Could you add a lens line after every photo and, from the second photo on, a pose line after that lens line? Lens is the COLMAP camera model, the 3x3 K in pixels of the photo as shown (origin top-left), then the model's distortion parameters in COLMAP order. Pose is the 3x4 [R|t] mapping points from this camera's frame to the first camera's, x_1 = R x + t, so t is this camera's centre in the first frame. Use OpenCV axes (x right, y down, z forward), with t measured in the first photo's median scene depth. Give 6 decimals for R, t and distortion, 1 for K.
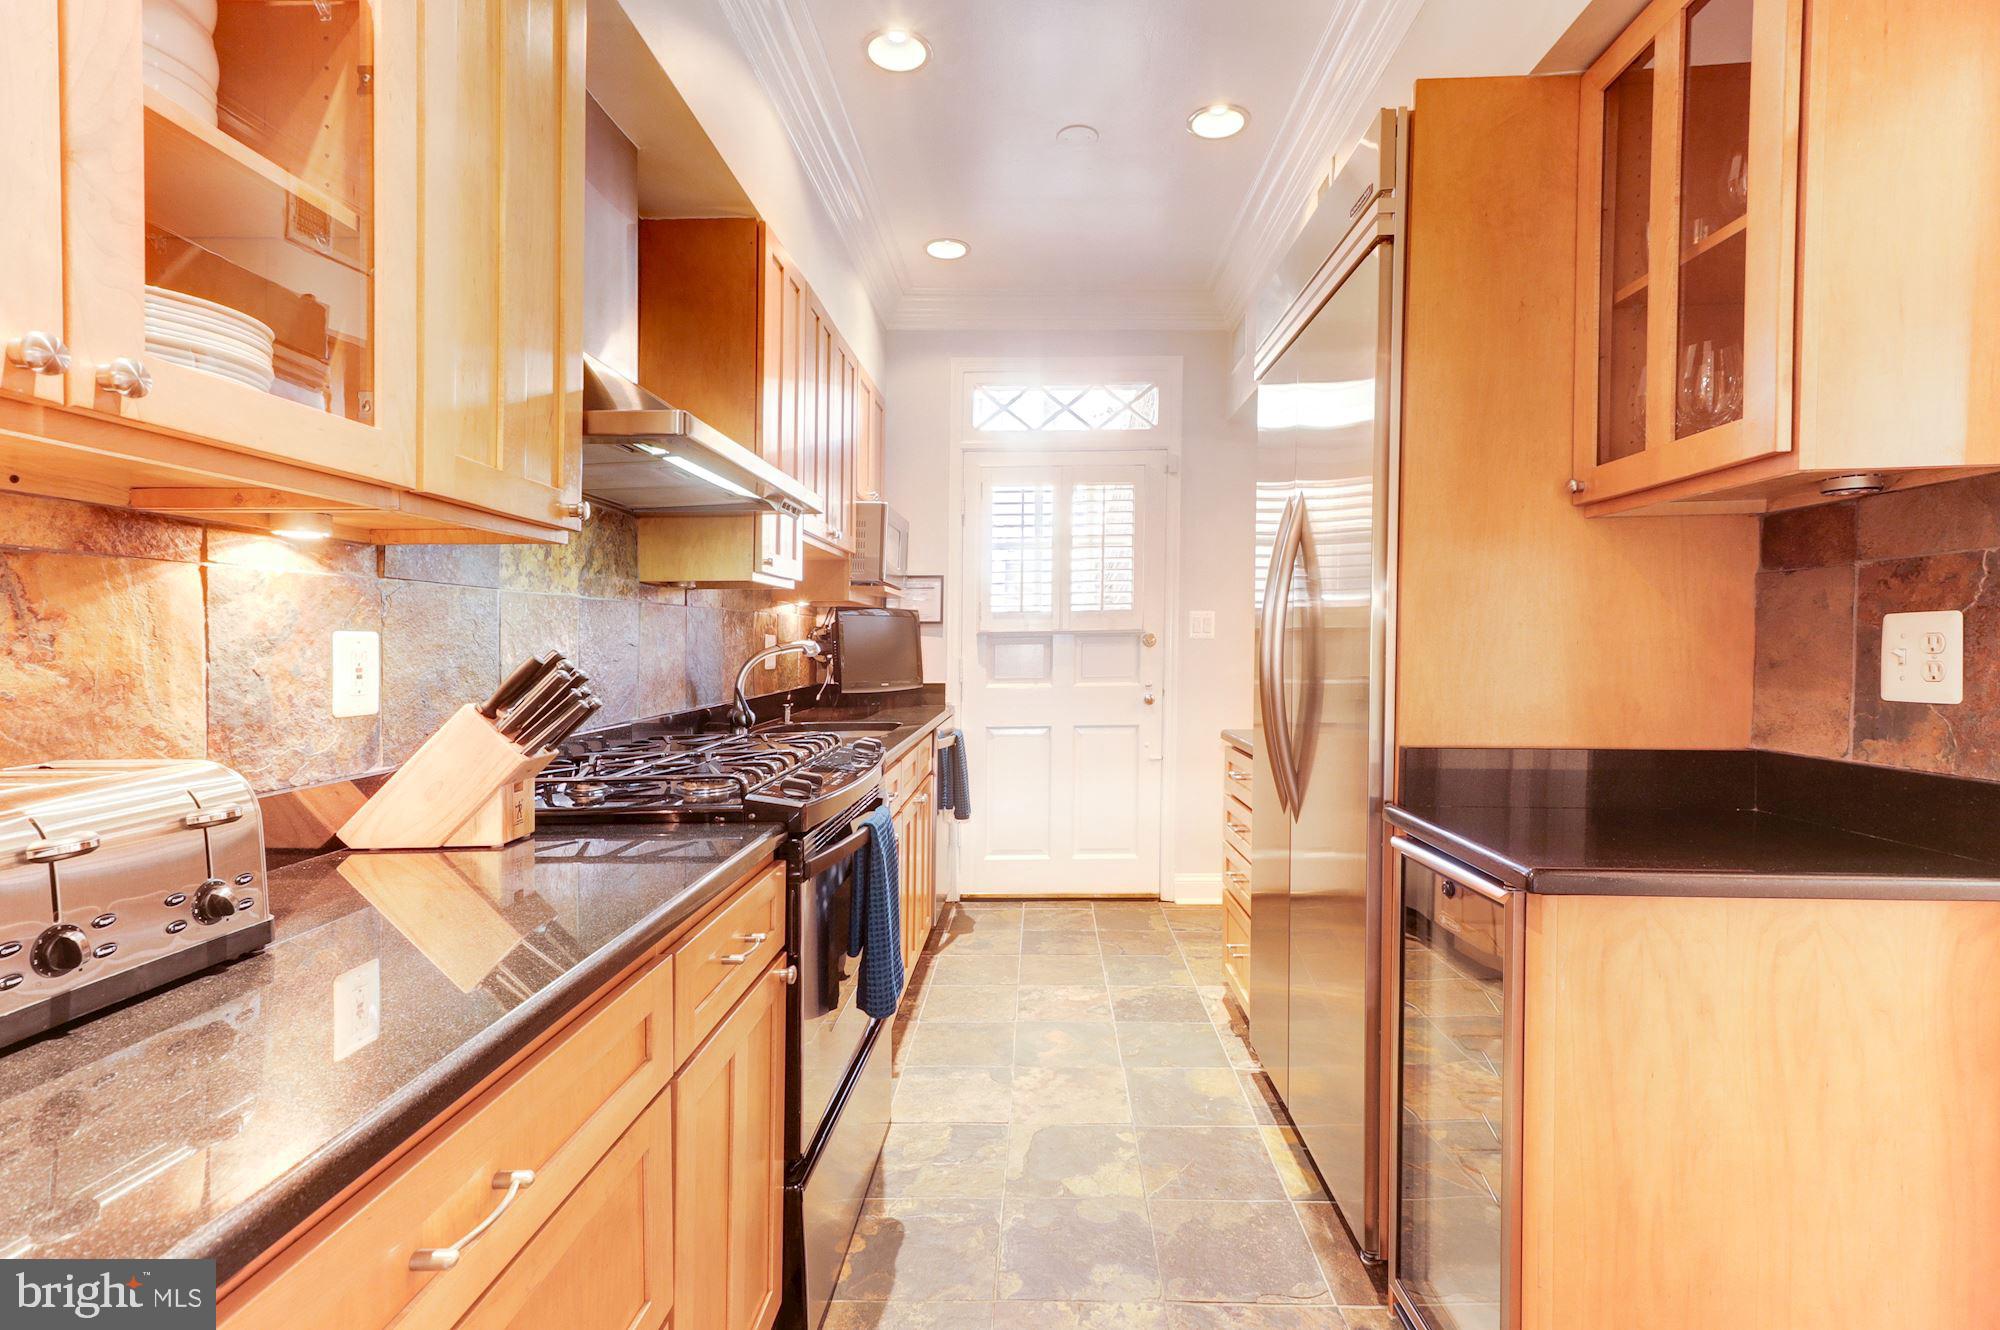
lens RADIAL K [[917.9, 0, 1008.4], [0, 917.9, 660.8], [0, 0, 1]] dist [0.018651, -0.000441]
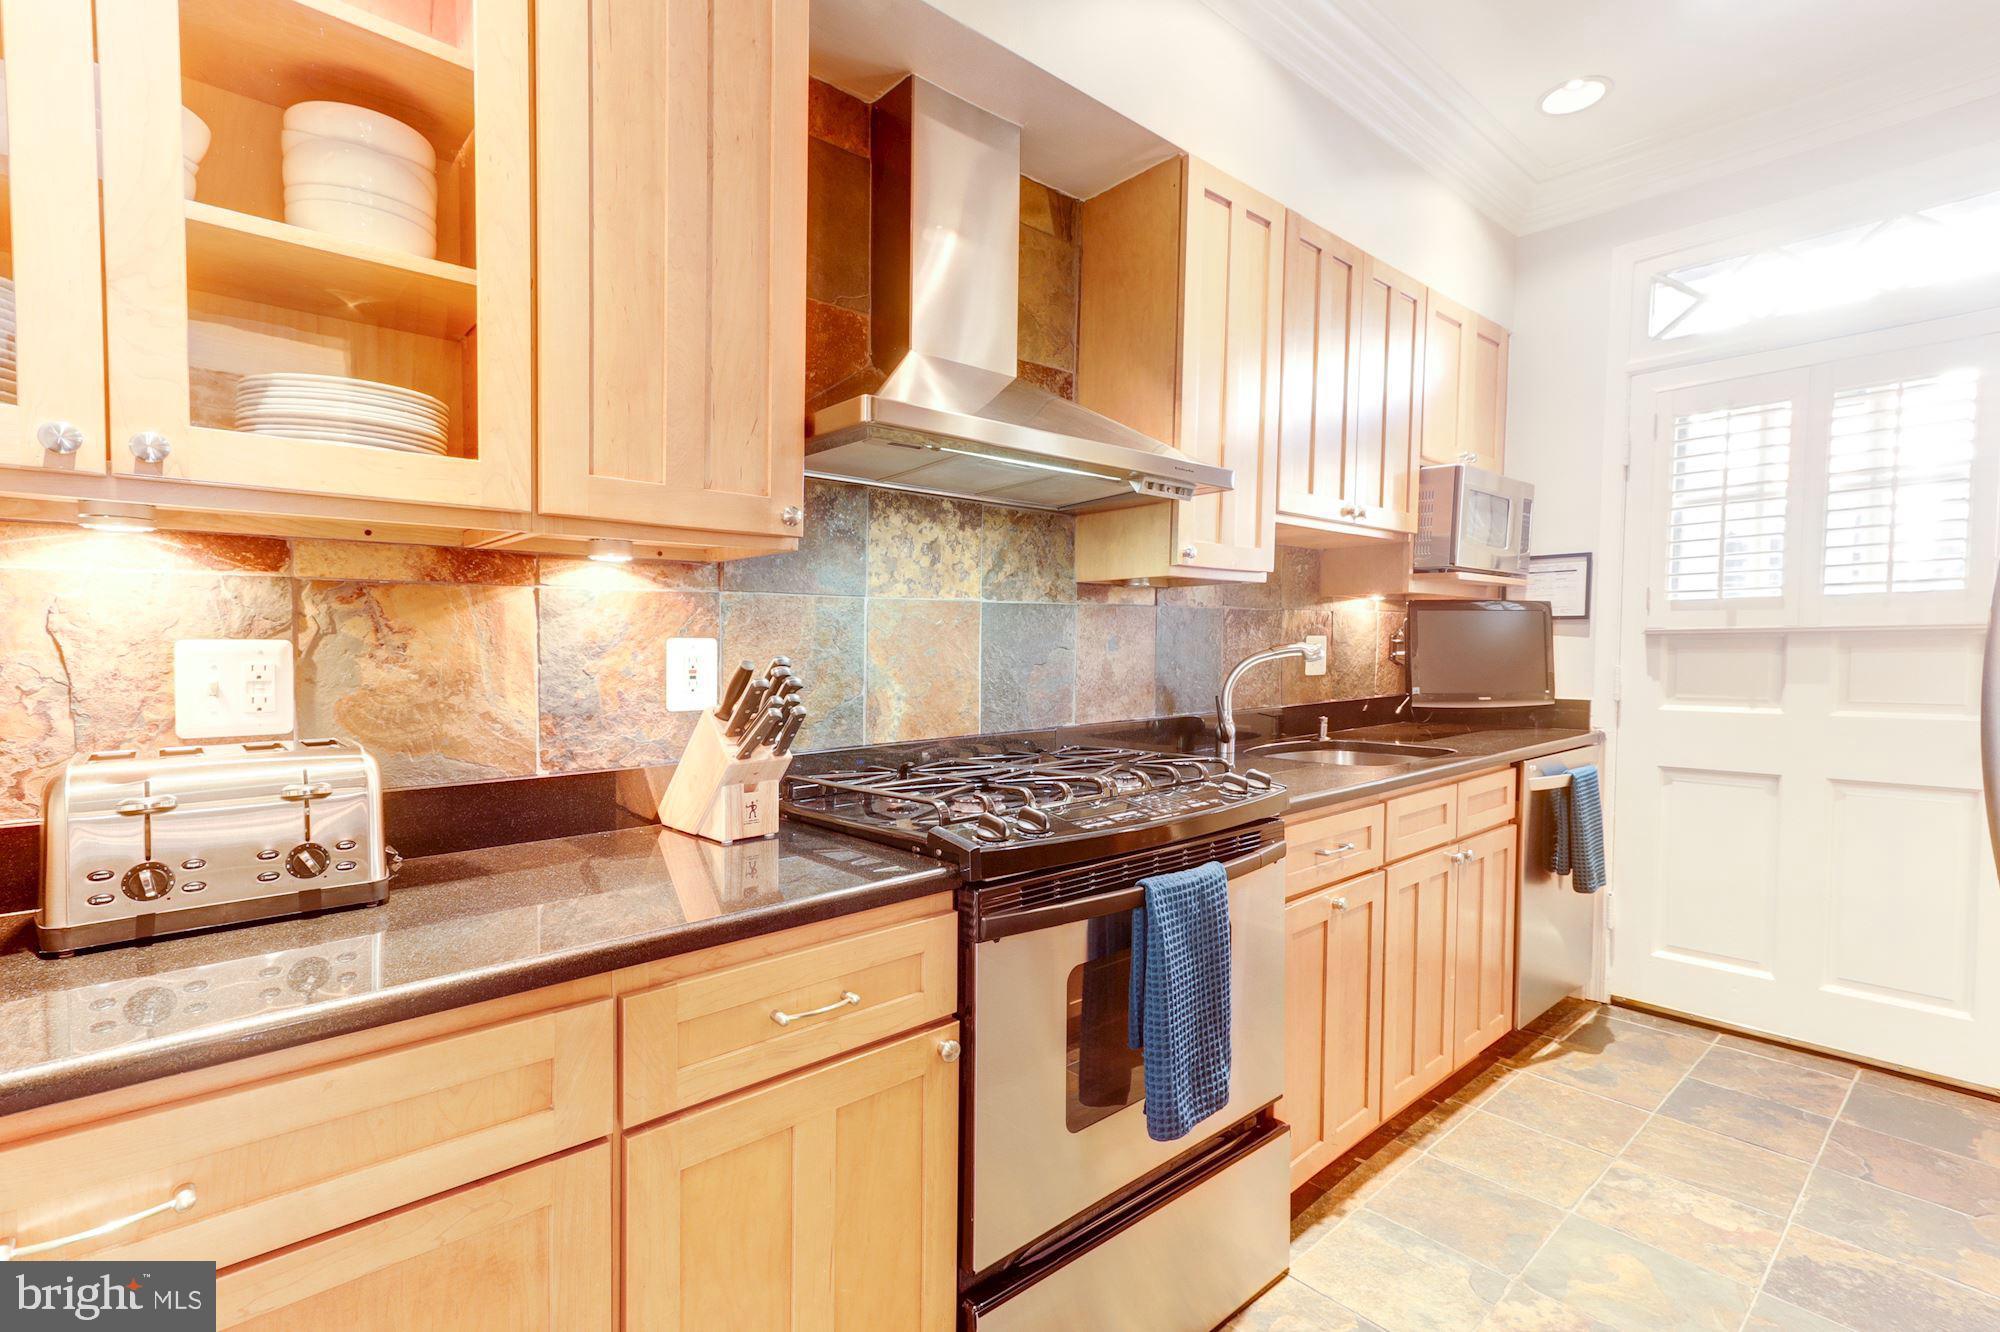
lens RADIAL K [[917.9, 0, 1001.9], [0, 917.9, 665.5], [0, 0, 1]] dist [0.018651, -0.000441]
pose [[0.699879, 0.021433, -0.713940, 0.387510], [-0.016024, 0.999769, 0.014306, -0.019714], [0.714082, 0.001428, 0.700061, 0.458441]]
